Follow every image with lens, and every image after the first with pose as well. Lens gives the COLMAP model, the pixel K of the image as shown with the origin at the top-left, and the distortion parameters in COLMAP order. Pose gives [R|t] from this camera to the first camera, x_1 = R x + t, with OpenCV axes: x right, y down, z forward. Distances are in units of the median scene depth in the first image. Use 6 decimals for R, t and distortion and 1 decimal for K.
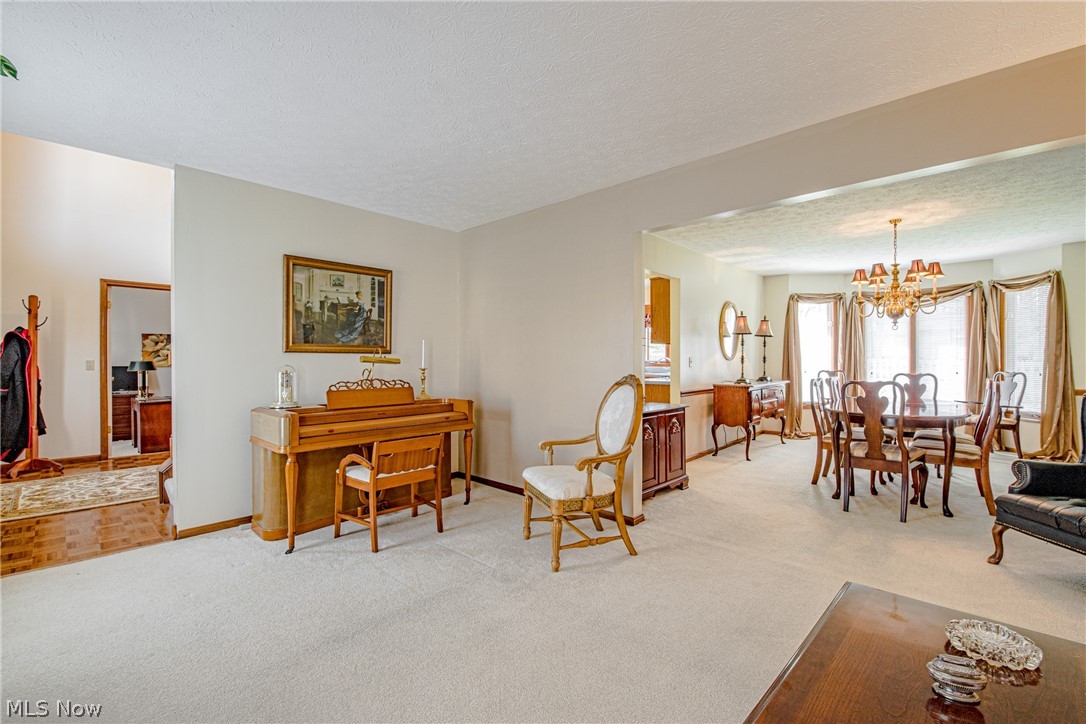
lens RADIAL K [[474.3, 0, 553.4], [0, 474.3, 361.8], [0, 0, 1]] dist [-0.013047, -0.003035]
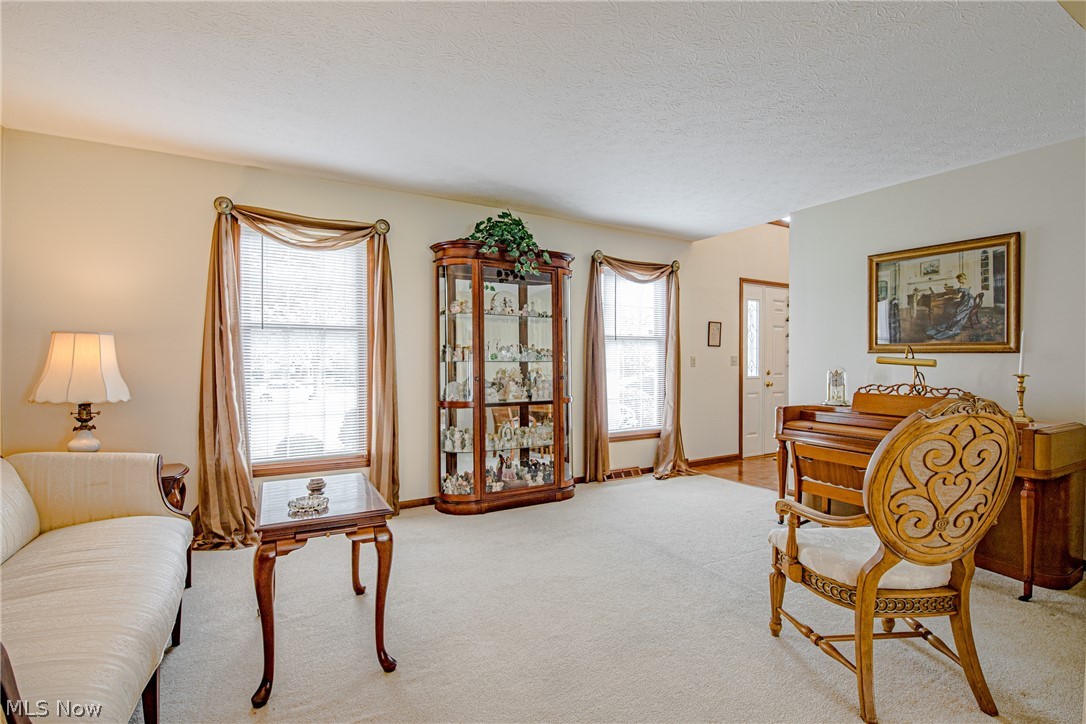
lens RADIAL K [[474.3, 0, 539.8], [0, 474.3, 367.7], [0, 0, 1]] dist [-0.013047, -0.003035]
pose [[-0.304393, 0.024618, -0.952228, 0.556654], [0.000145, 0.999667, 0.025798, -0.013151], [0.952546, 0.007714, -0.304296, 0.579474]]
